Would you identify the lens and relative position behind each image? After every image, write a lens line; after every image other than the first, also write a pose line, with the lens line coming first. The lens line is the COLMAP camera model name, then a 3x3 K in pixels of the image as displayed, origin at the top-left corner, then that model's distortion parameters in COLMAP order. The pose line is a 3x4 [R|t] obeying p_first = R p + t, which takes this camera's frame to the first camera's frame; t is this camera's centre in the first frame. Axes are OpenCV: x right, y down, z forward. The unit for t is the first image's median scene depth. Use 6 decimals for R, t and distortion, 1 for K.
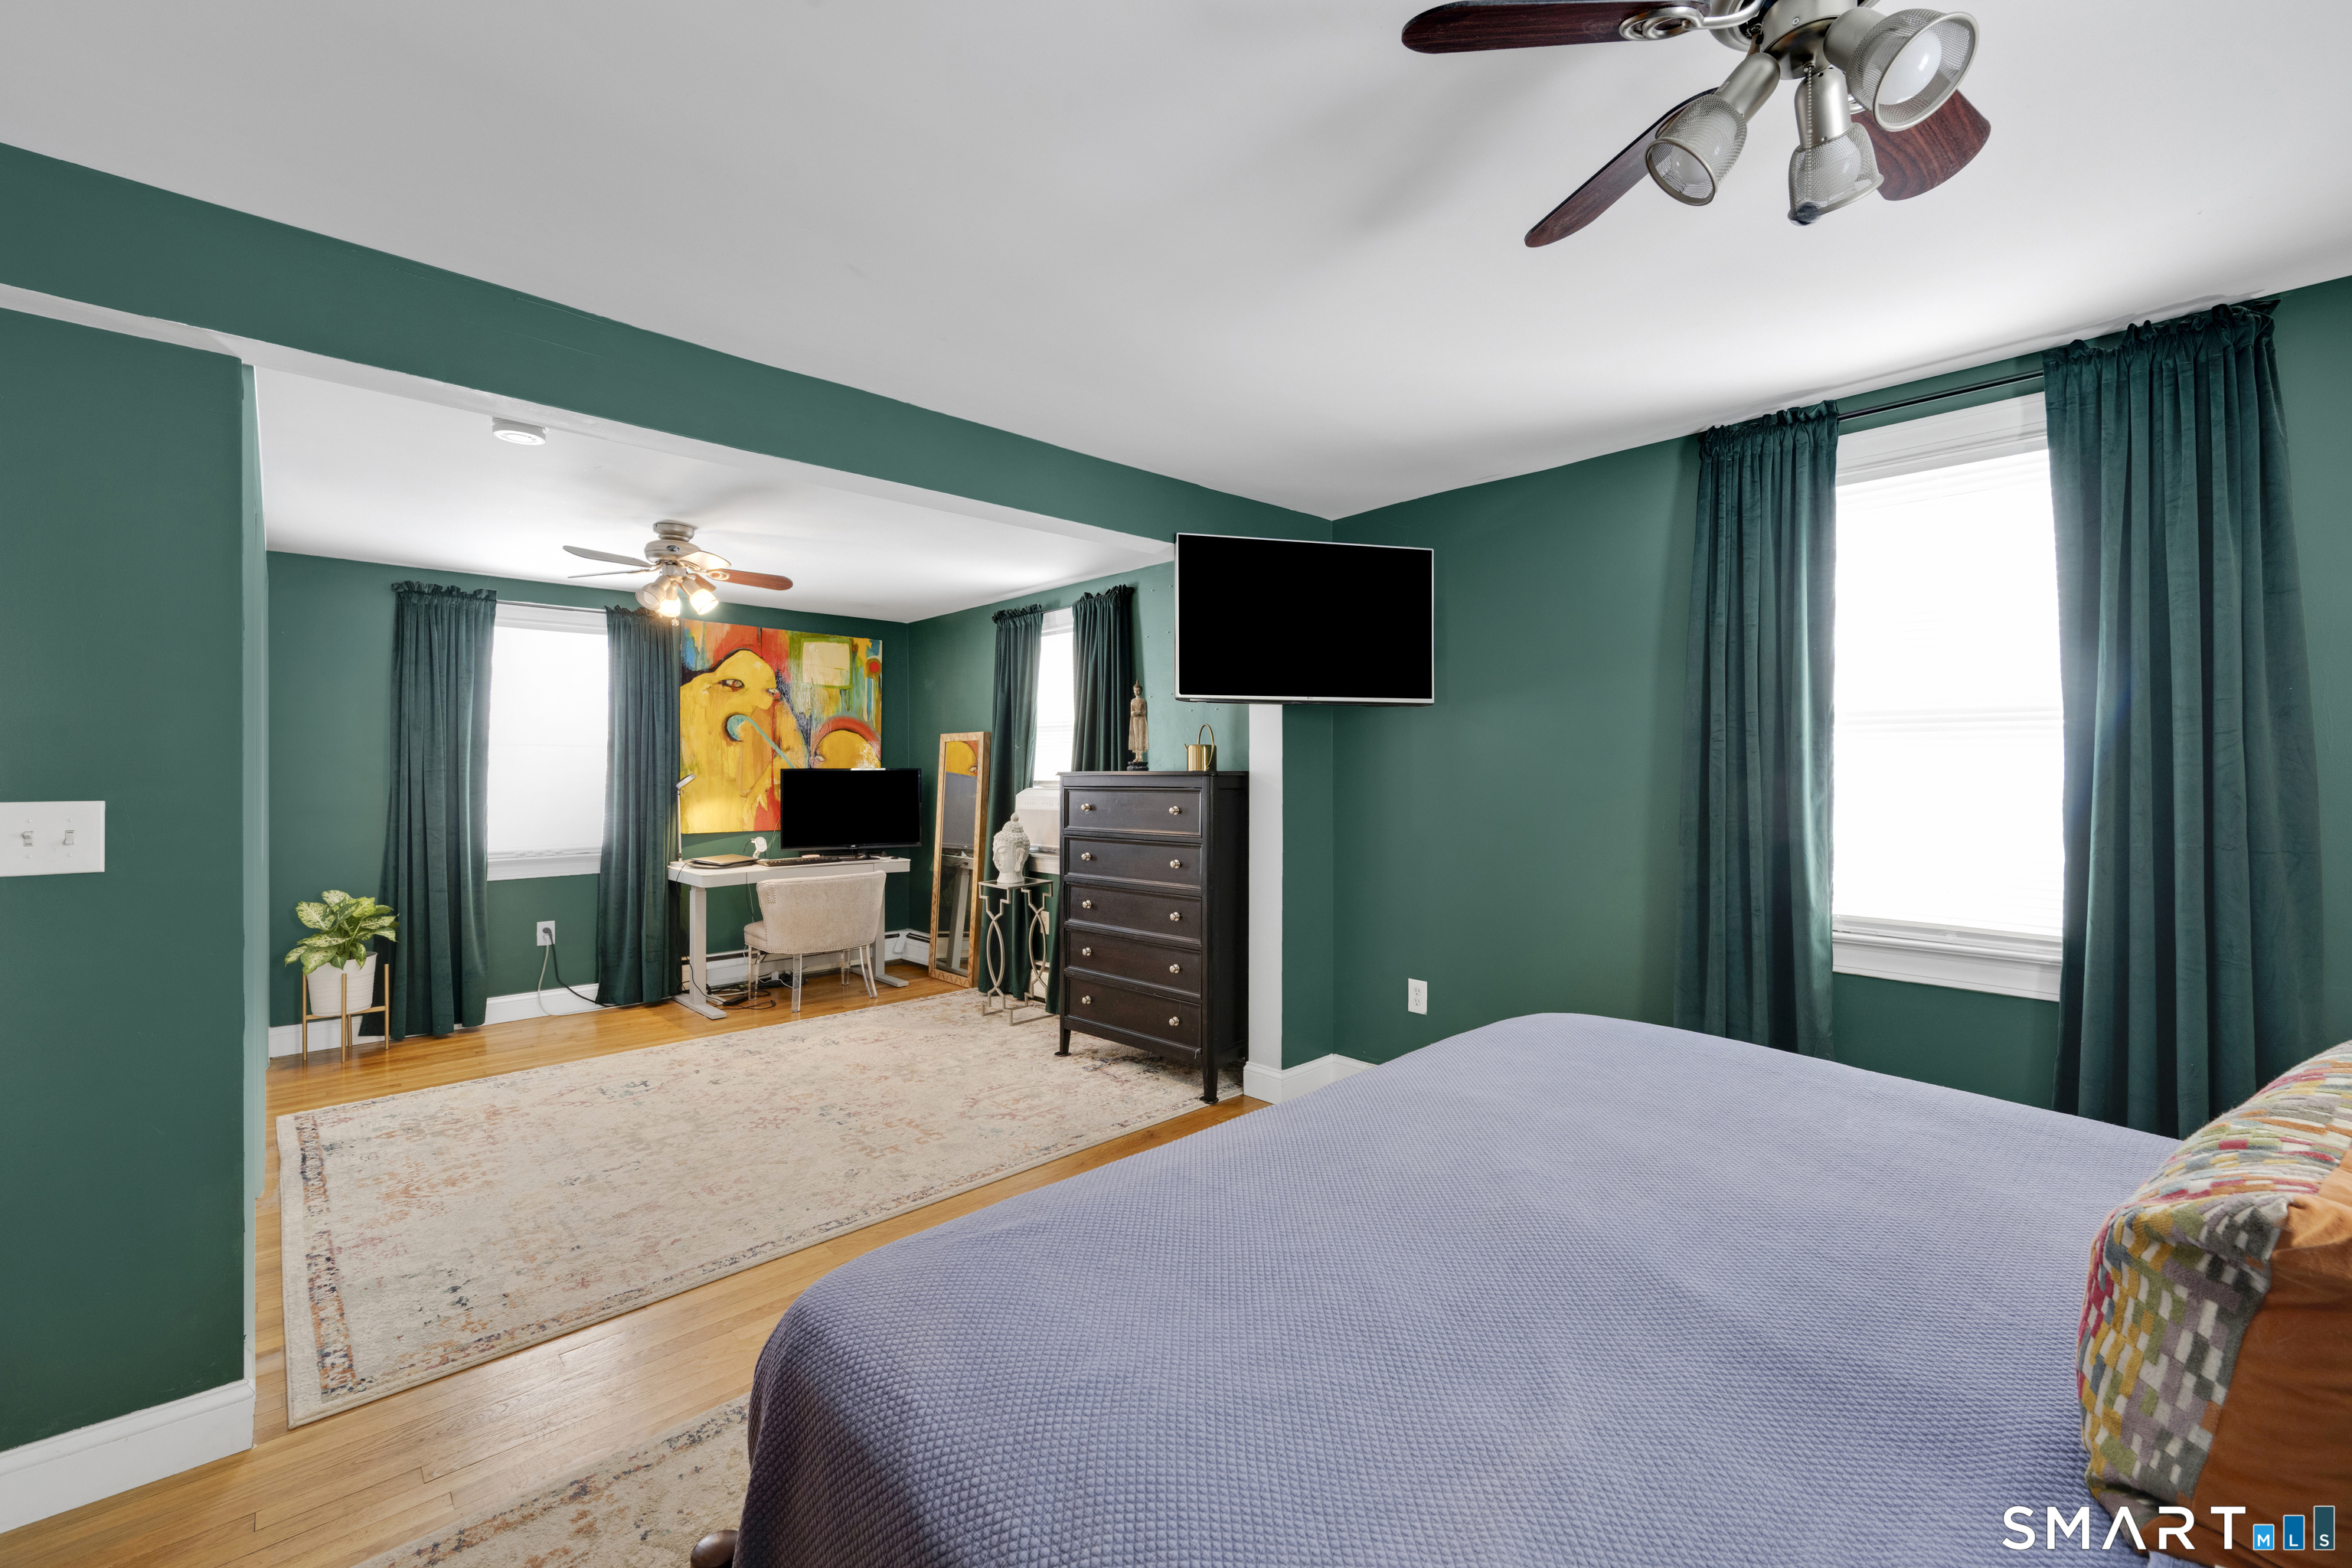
lens RADIAL K [[935.3, 0, 1166.3], [0, 935.3, 780.2], [0, 0, 1]] dist [0.000428, 0.000023]
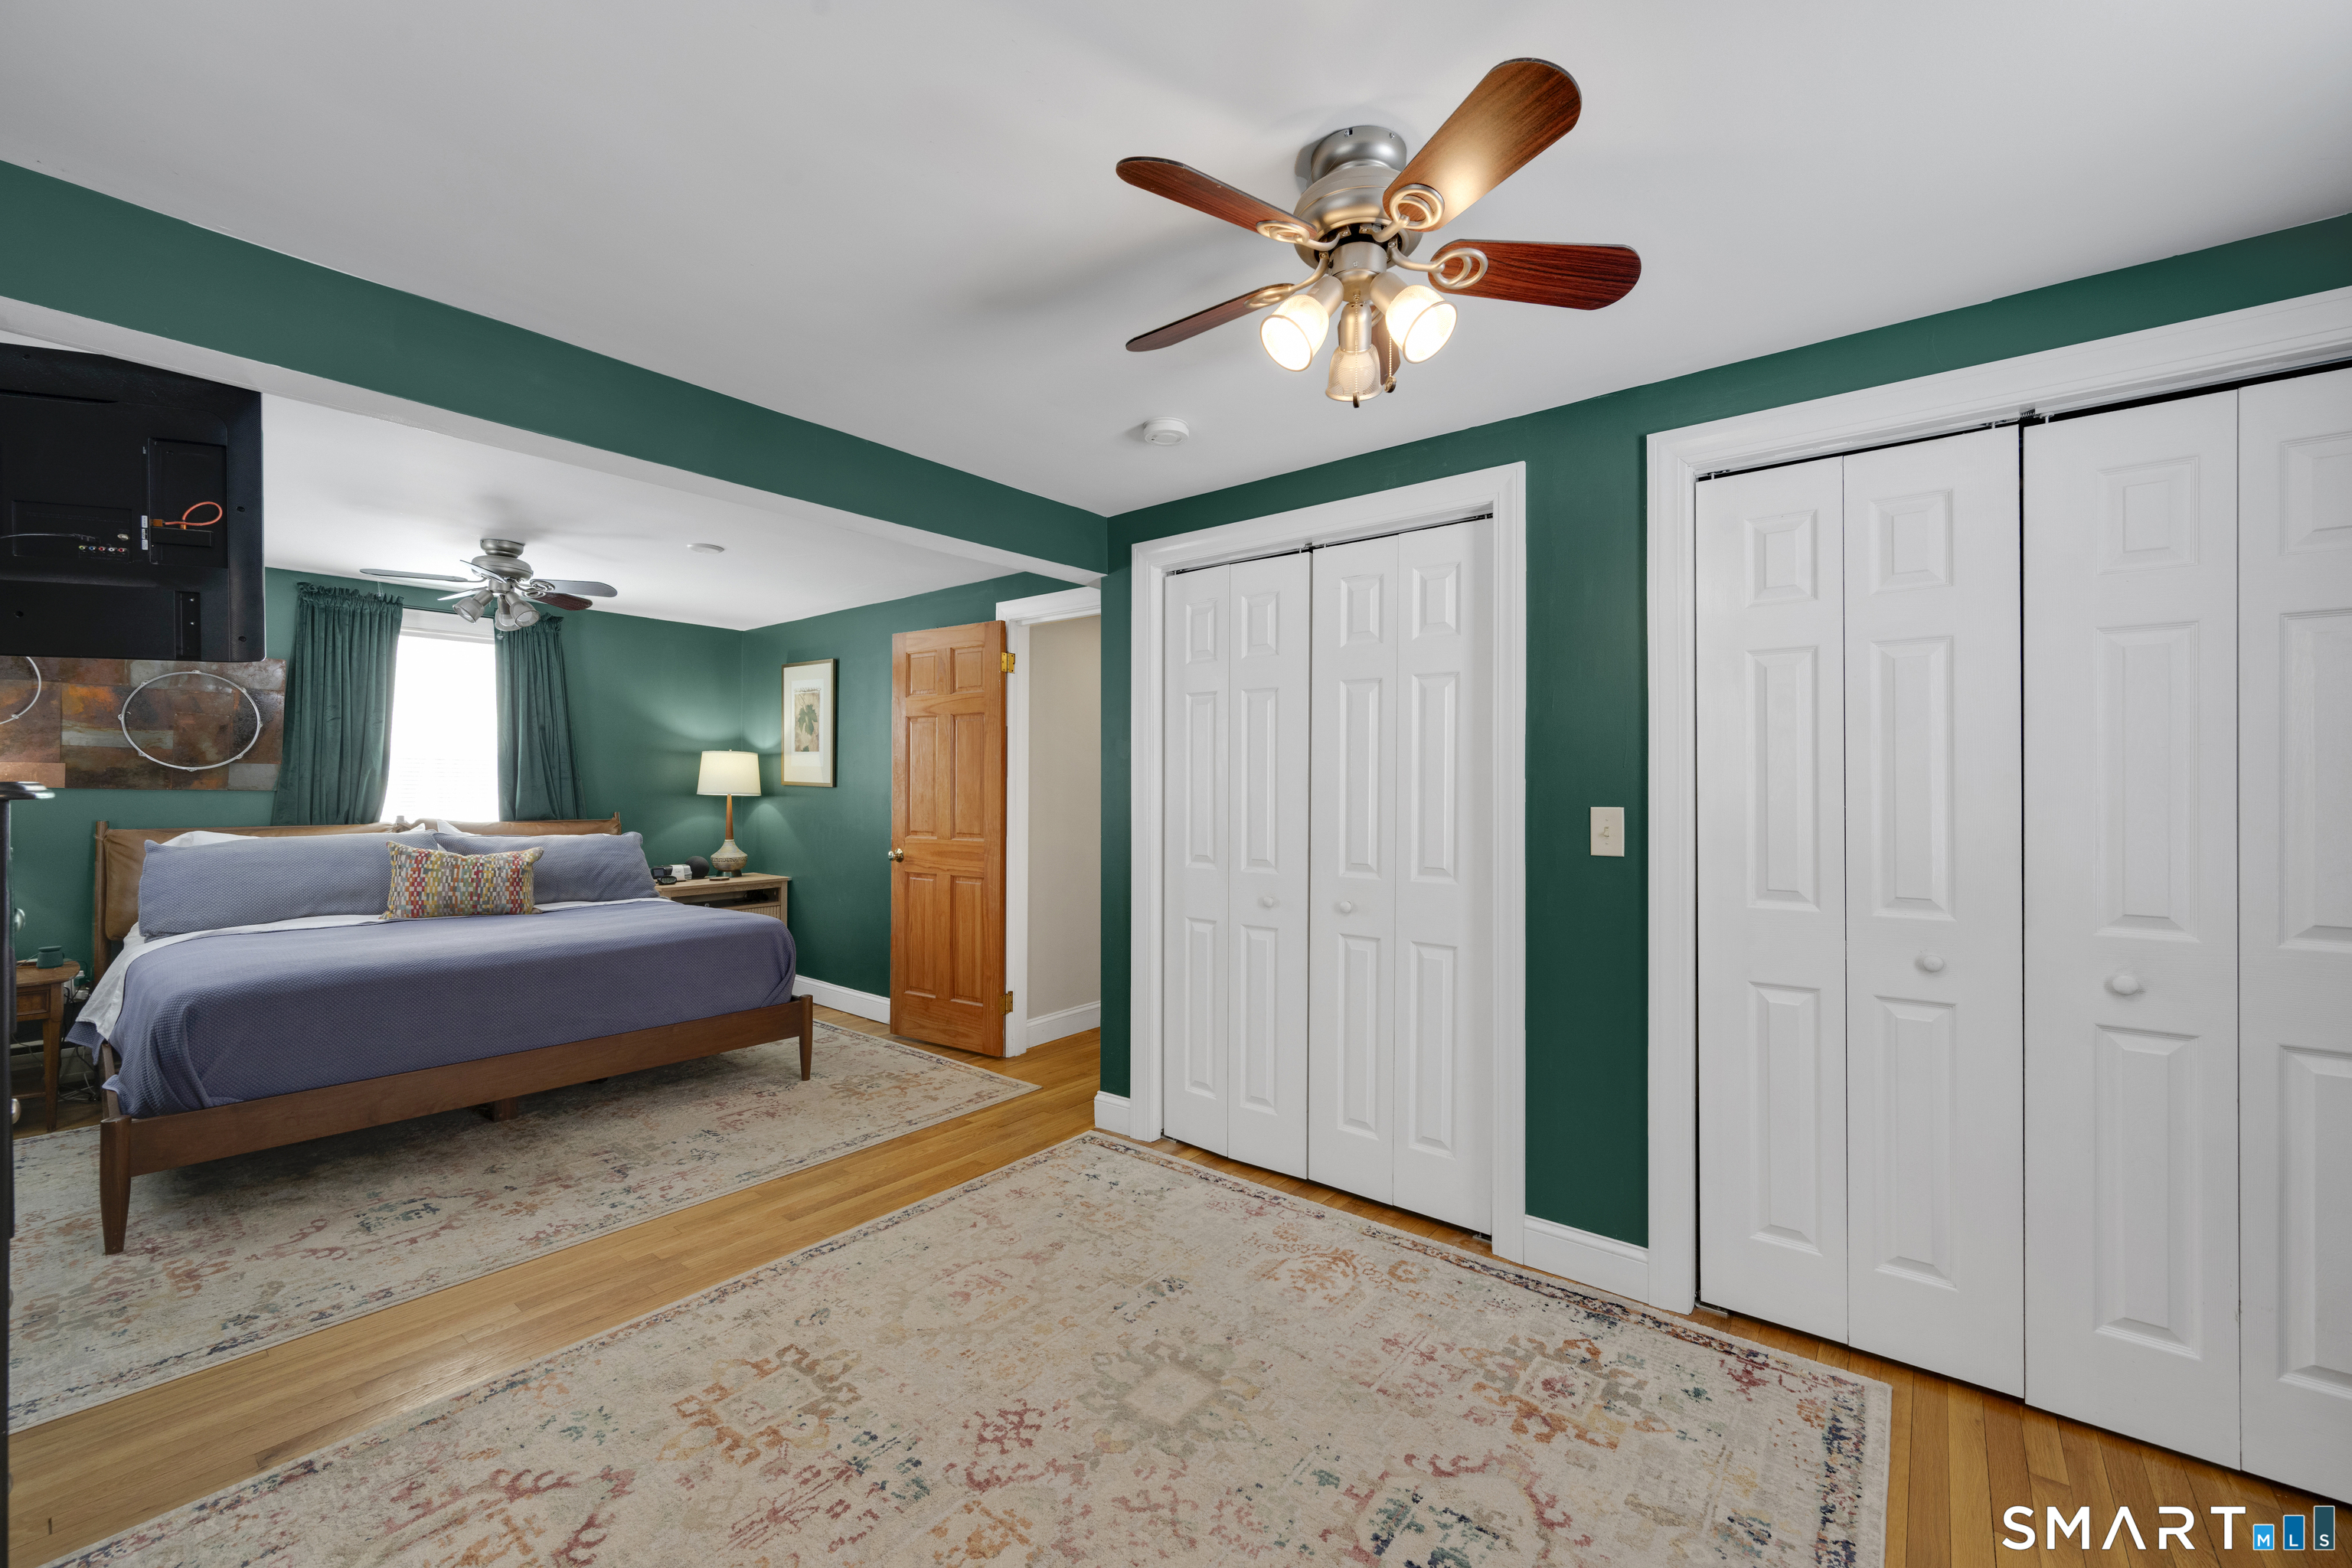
lens RADIAL K [[935.3, 0, 1166.3], [0, 935.3, 780.2], [0, 0, 1]] dist [0.000428, 0.000023]
pose [[-0.990821, 0.001996, -0.135164, -0.473464], [0.002126, 0.999997, -0.000824, -0.013999], [0.135162, -0.001103, -0.990823, 1.654237]]
